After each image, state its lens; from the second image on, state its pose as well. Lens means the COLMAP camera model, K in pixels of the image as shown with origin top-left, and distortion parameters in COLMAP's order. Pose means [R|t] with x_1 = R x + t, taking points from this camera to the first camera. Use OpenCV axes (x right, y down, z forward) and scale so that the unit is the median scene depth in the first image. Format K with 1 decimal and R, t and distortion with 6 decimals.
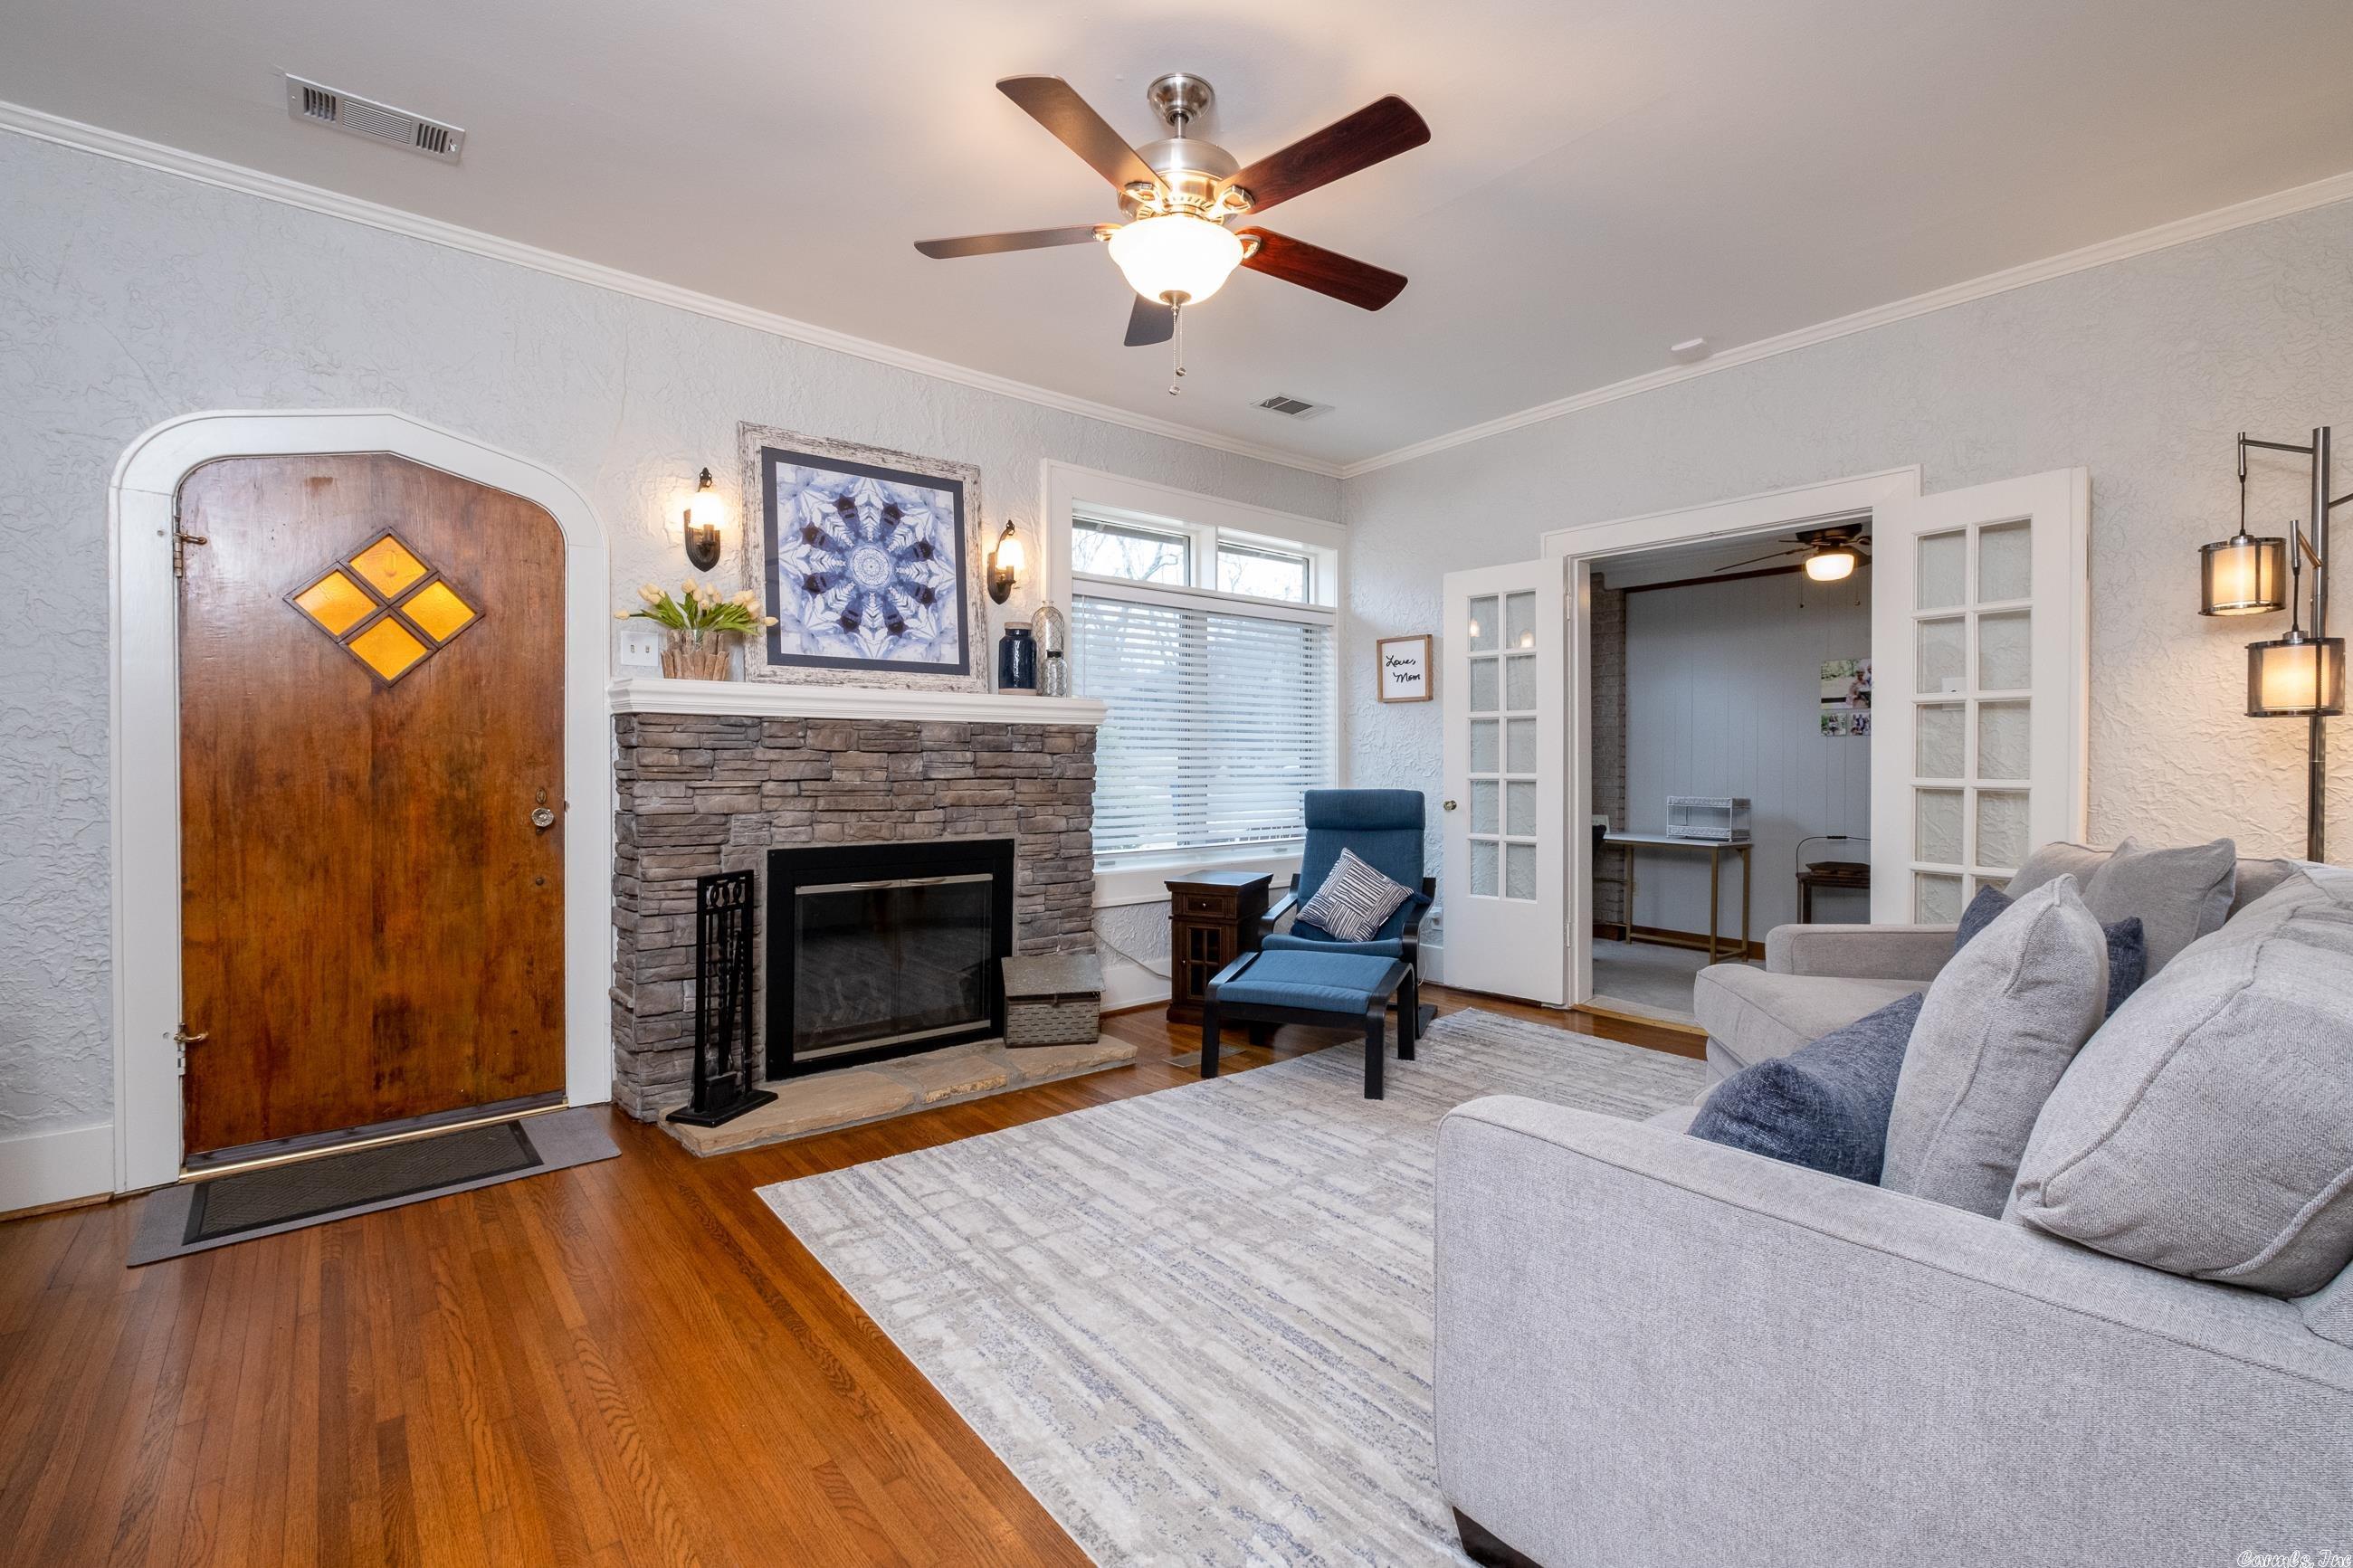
lens RADIAL K [[1039.1, 0, 1179.2], [0, 1039.1, 765.8], [0, 0, 1]] dist [-0.000128, 0.000019]
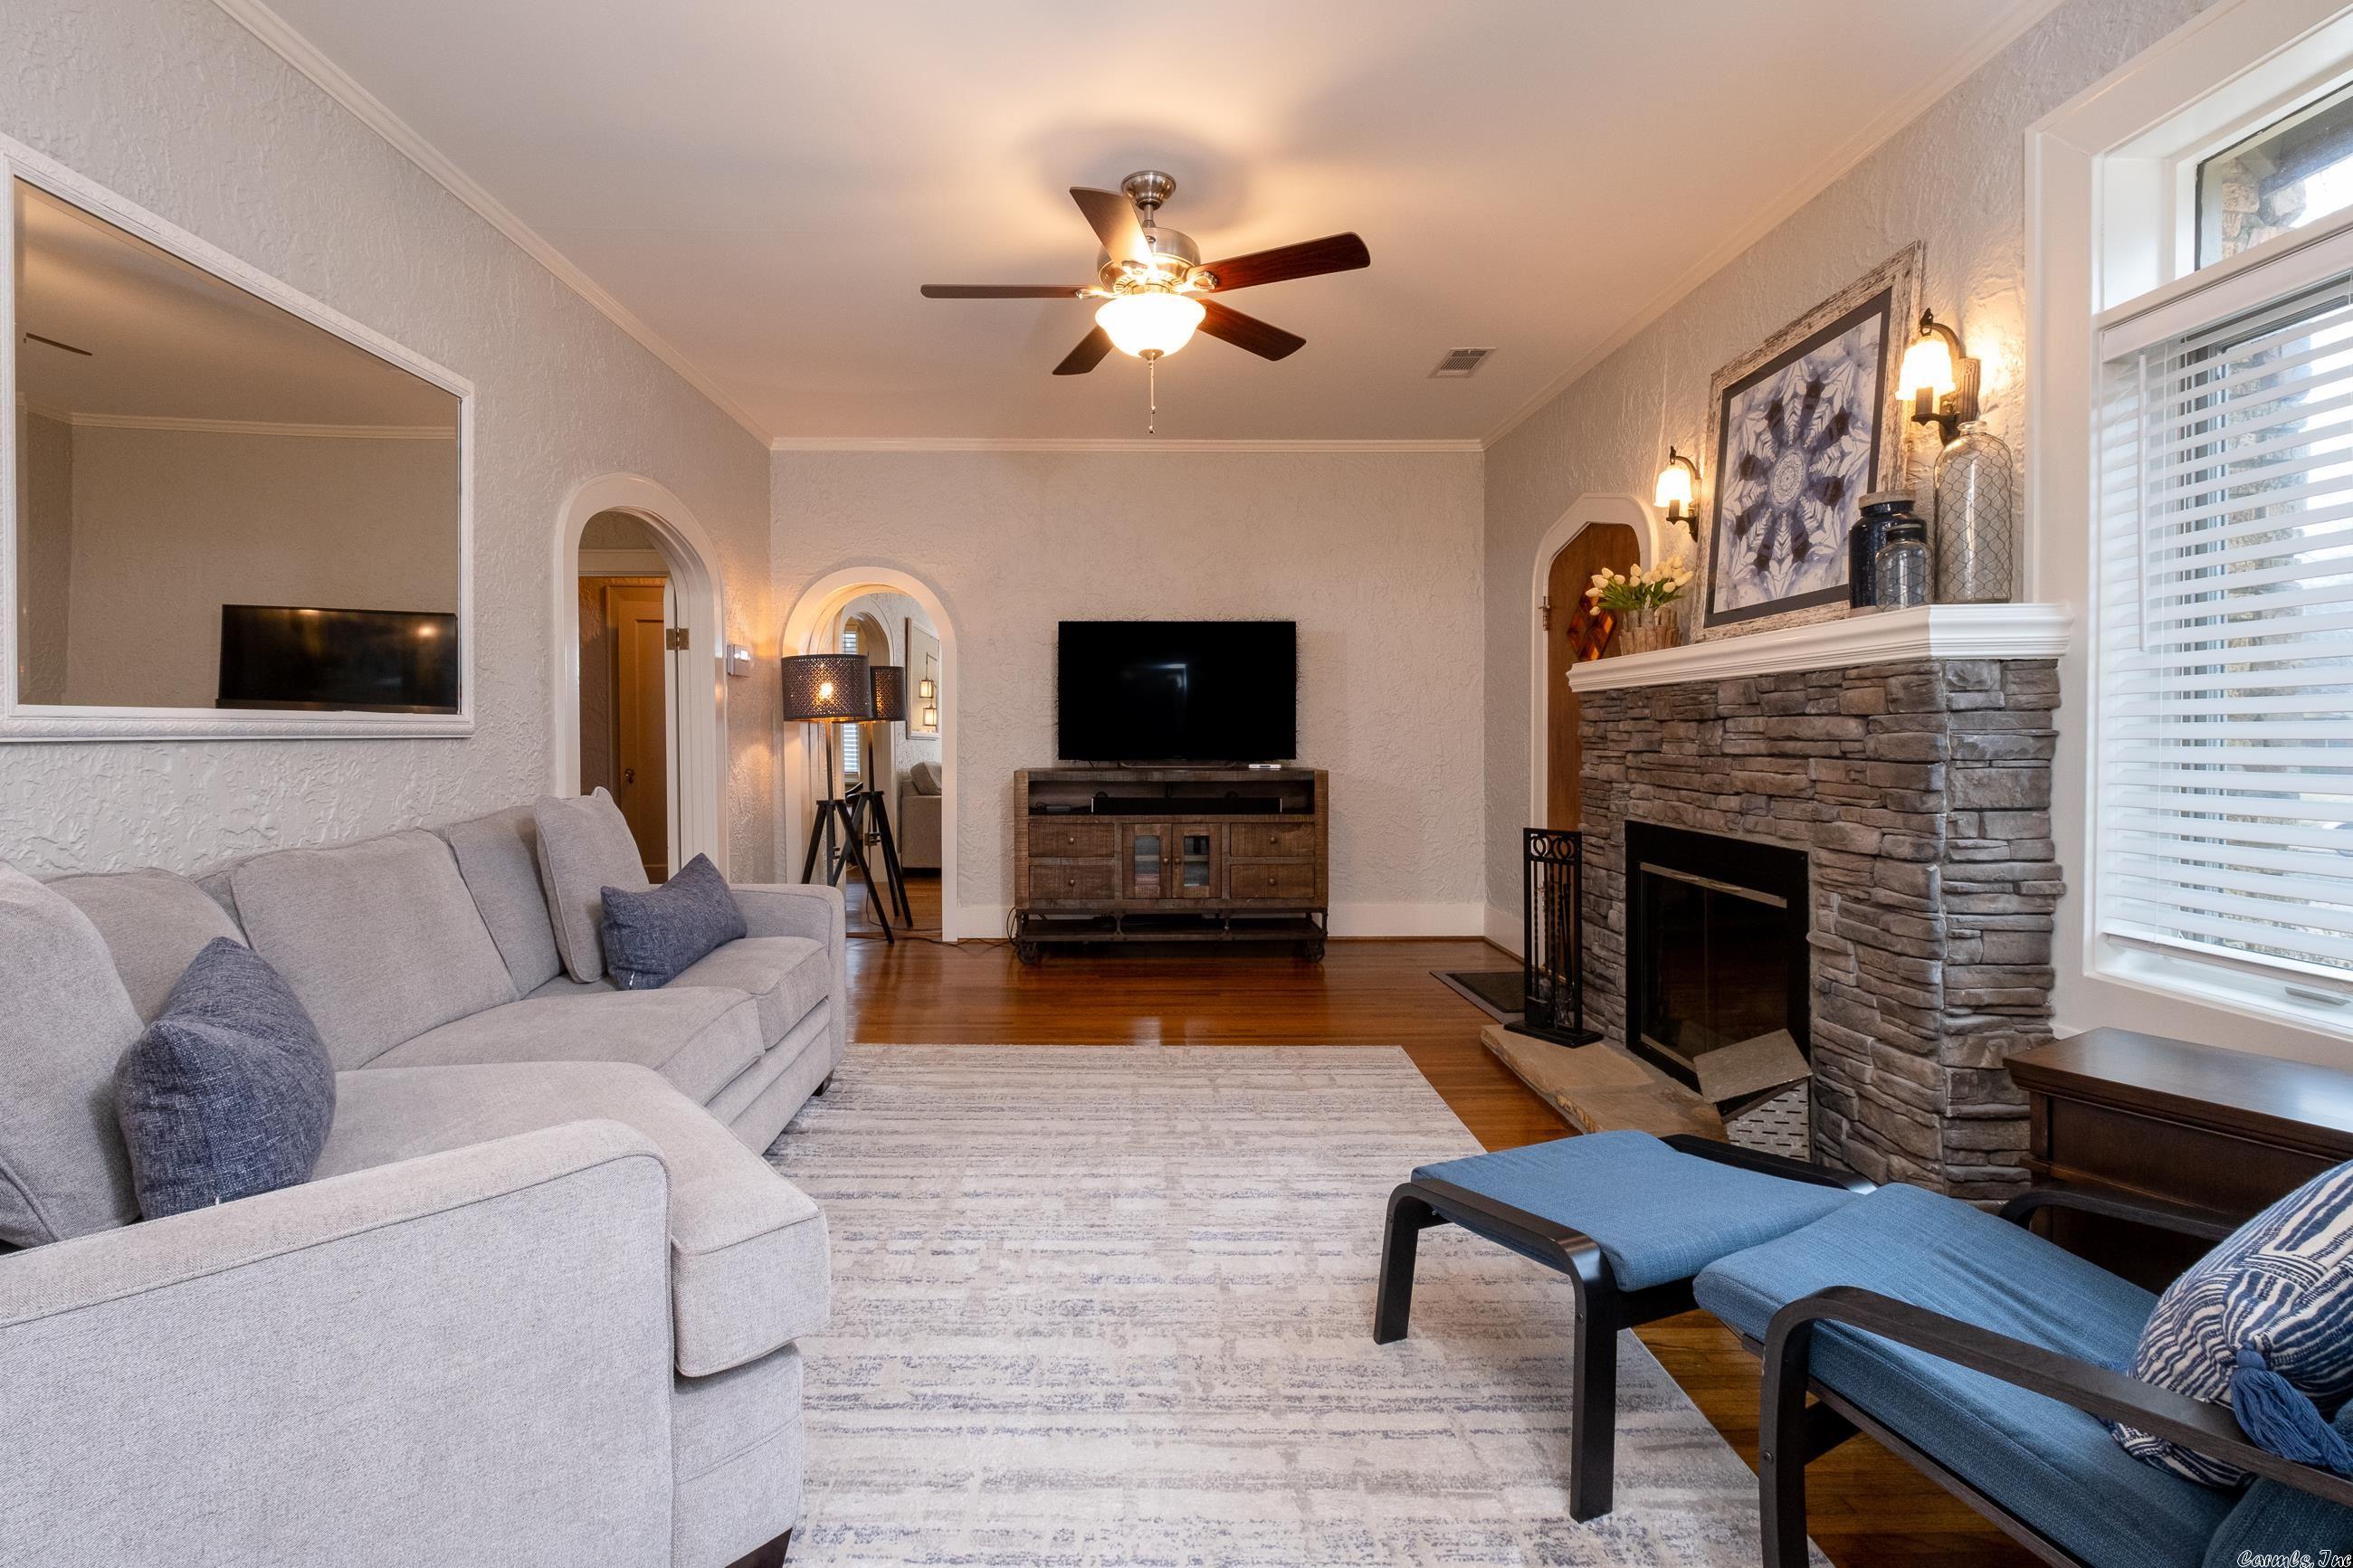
lens RADIAL K [[1093.8, 0, 1153.2], [0, 1093.8, 755.5], [0, 0, 1]] dist [-0.001306, -0.000062]
pose [[-0.629820, 0.014270, -0.776610, 0.636757], [-0.001690, 0.999804, 0.019741, -0.001398], [0.776739, 0.013745, -0.629672, 1.156297]]
